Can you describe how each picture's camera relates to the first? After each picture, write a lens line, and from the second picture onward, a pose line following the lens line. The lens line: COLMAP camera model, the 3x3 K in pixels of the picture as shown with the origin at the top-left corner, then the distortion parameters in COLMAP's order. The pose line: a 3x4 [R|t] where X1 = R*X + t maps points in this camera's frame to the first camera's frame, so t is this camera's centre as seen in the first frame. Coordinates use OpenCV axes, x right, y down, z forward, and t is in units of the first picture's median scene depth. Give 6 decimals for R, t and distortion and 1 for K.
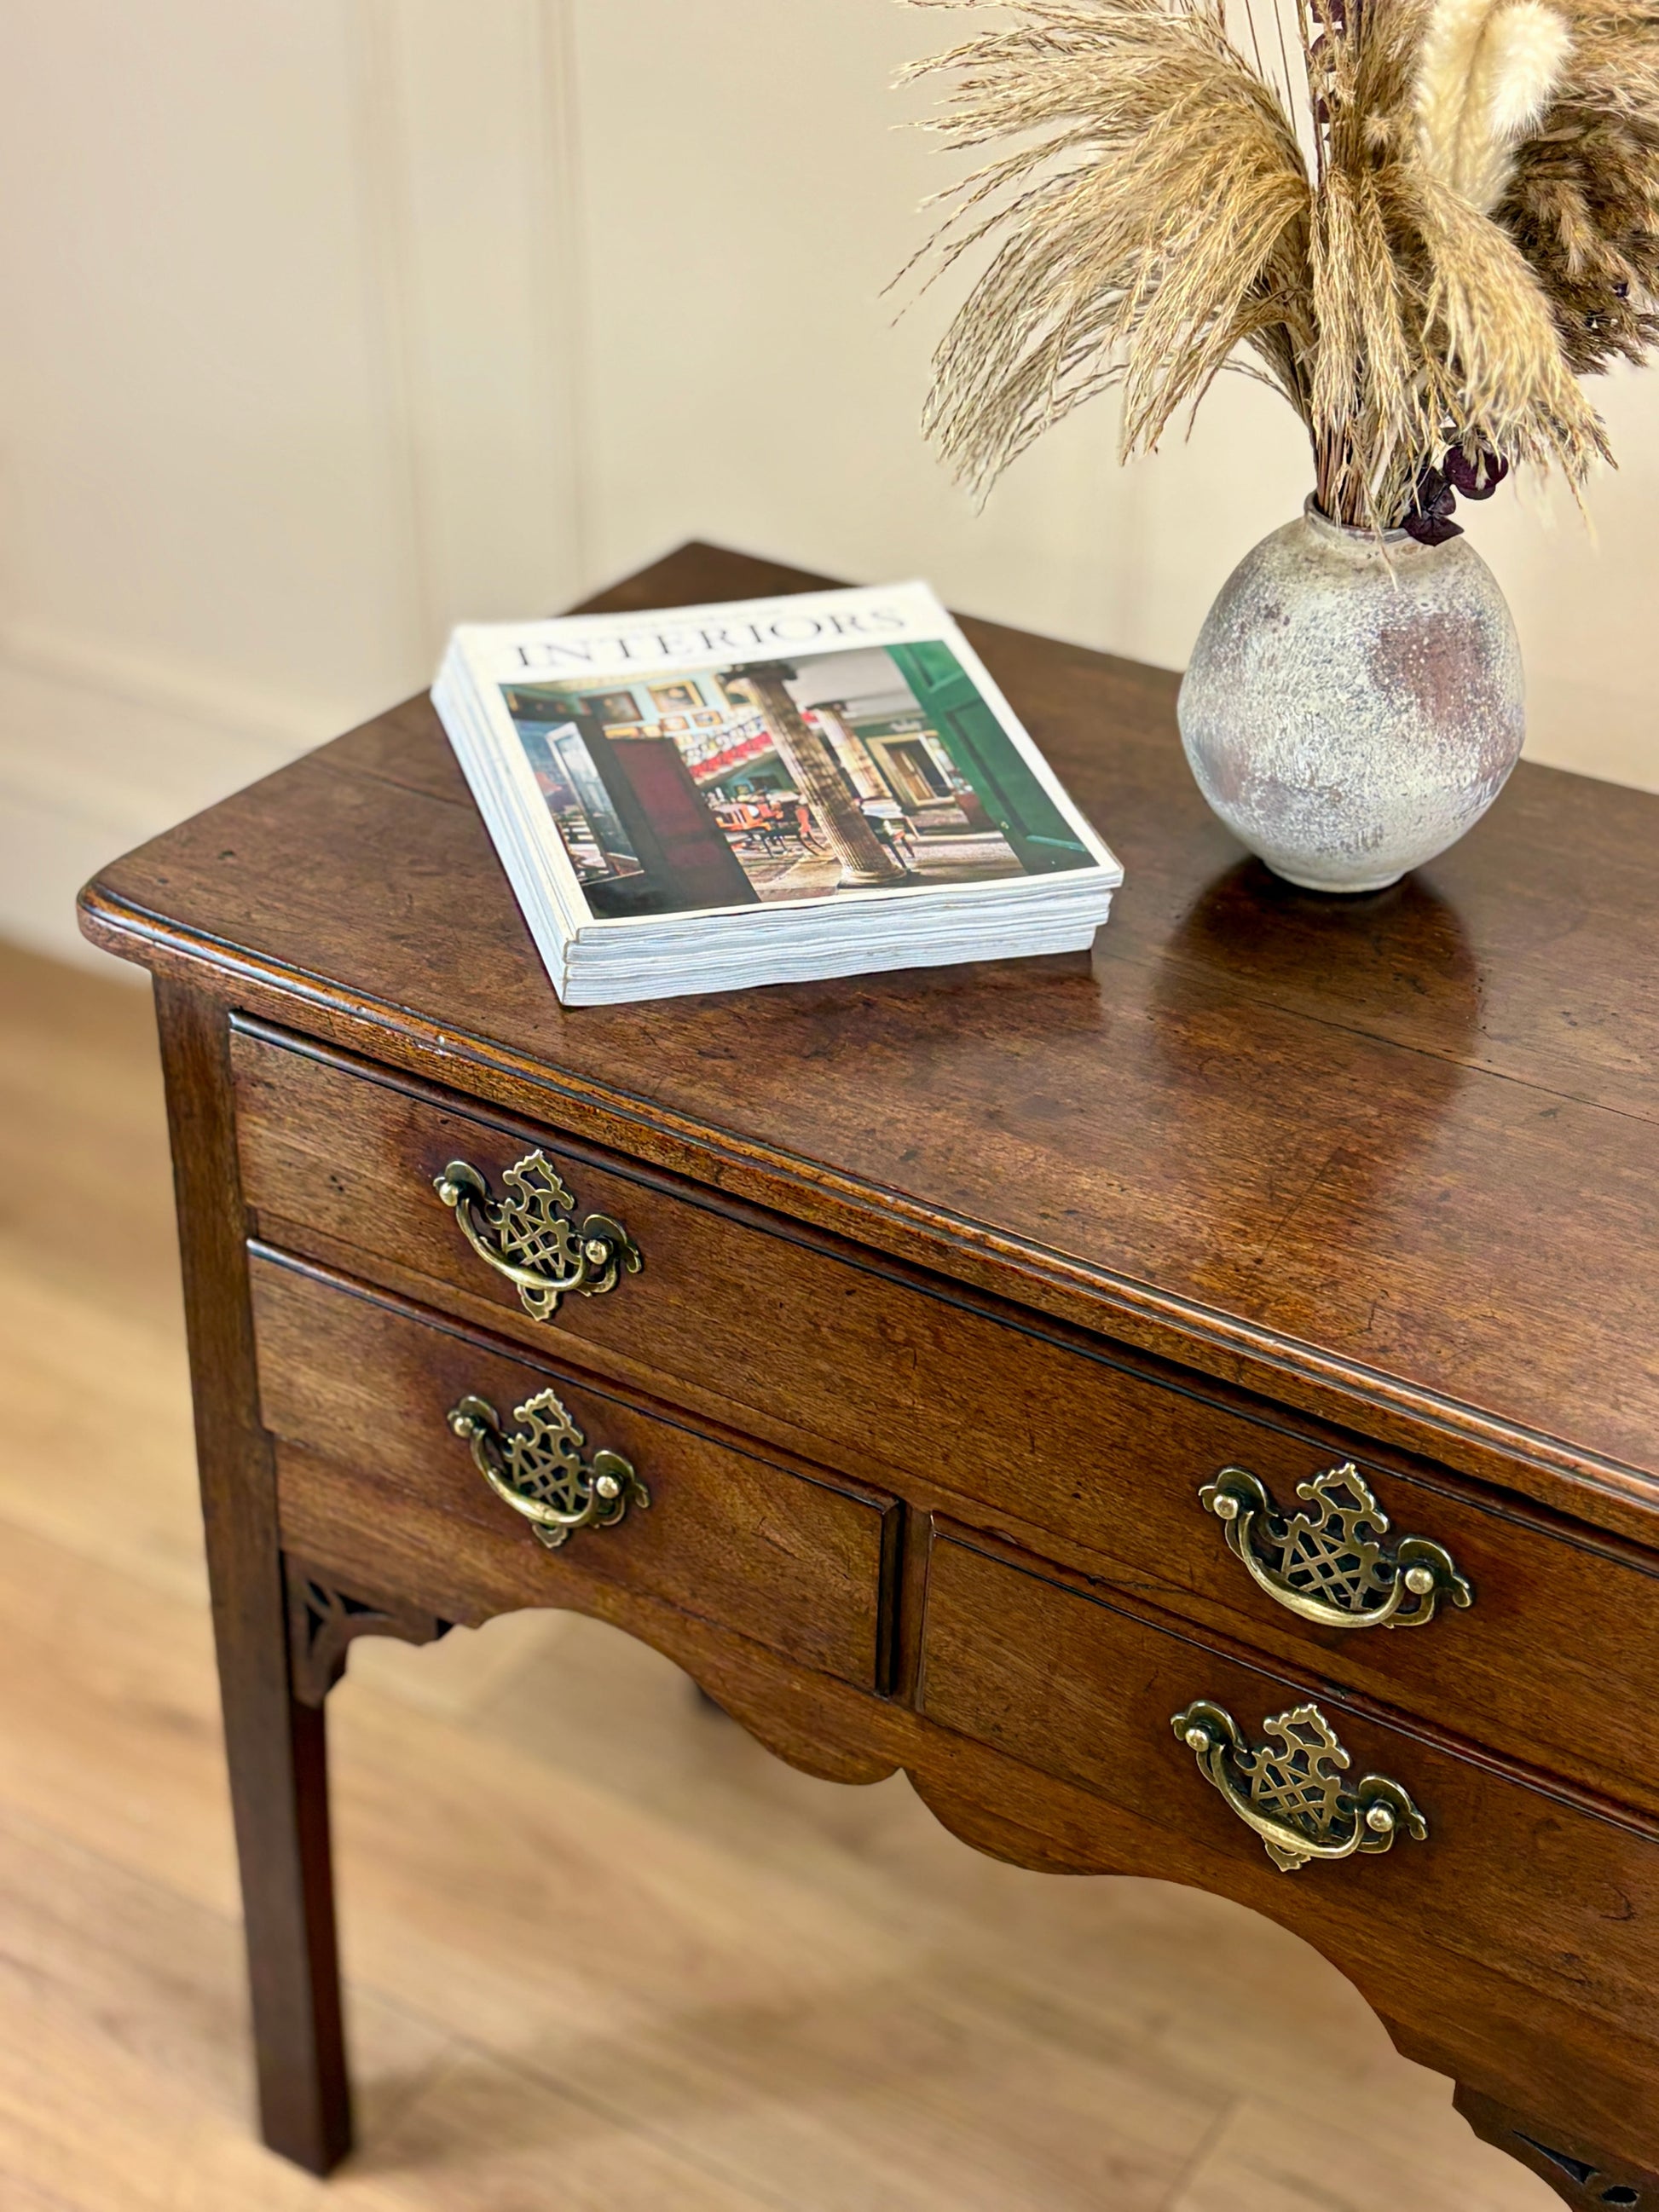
lens RADIAL K [[3287.4, 0, 812.1], [0, 3287.4, 1105.1], [0, 0, 1]] dist [0.159950, 0.000000]
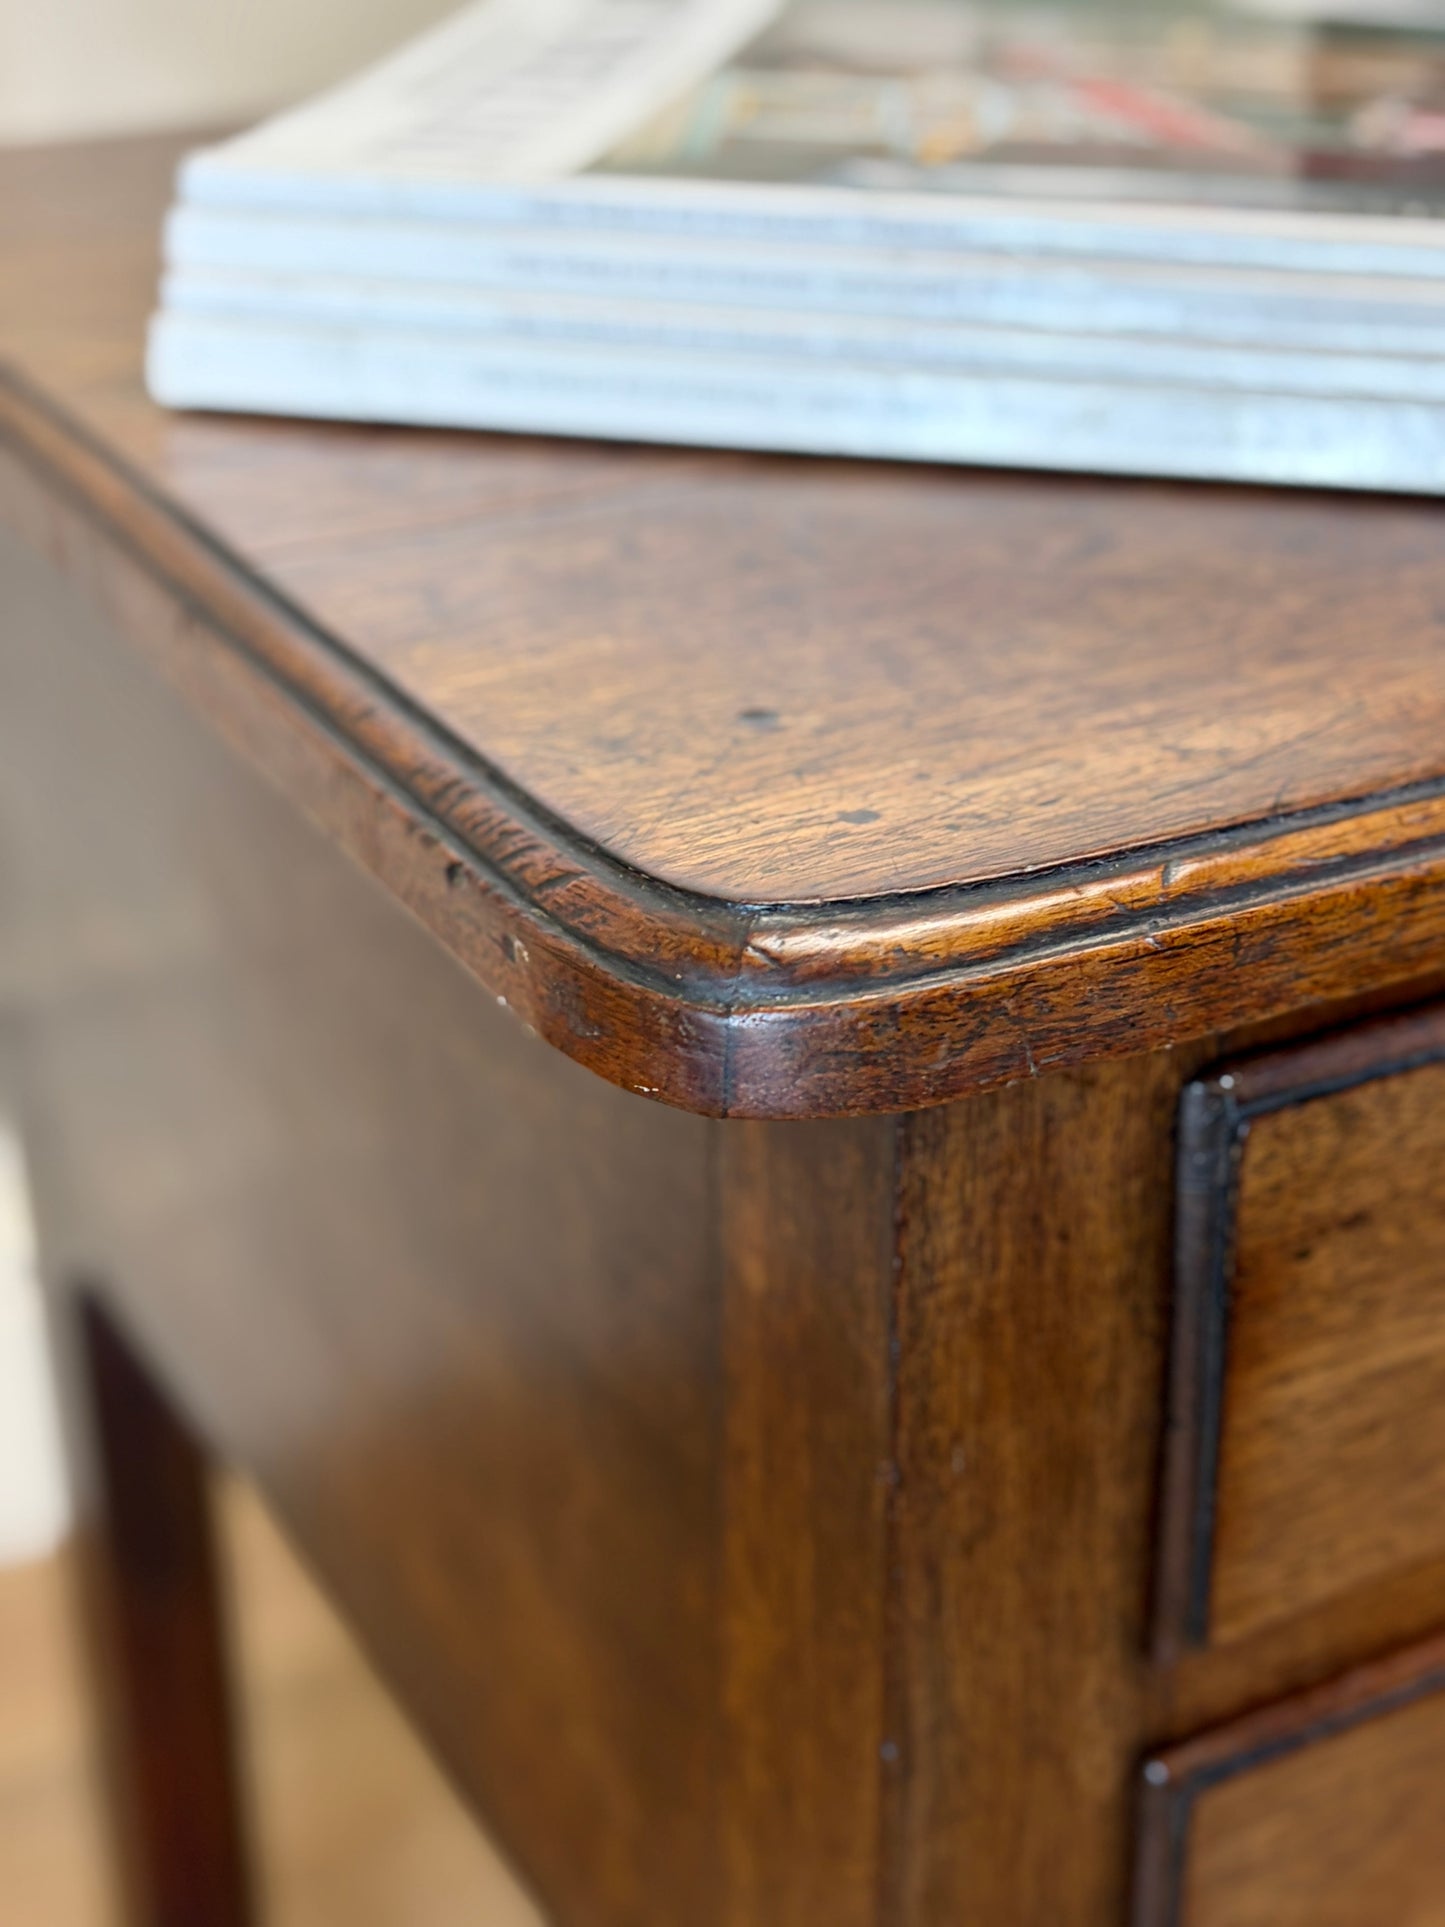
lens RADIAL K [[2863.7, 0, 708.4], [0, 2863.7, 969.3], [0, 0, 1]] dist [0.159950, 0.000000]
pose [[0.484865, -0.419885, 0.767204, -0.418039], [0.476378, 0.862461, 0.170952, -0.110156], [-0.733464, 0.282590, 0.618201, 0.898655]]
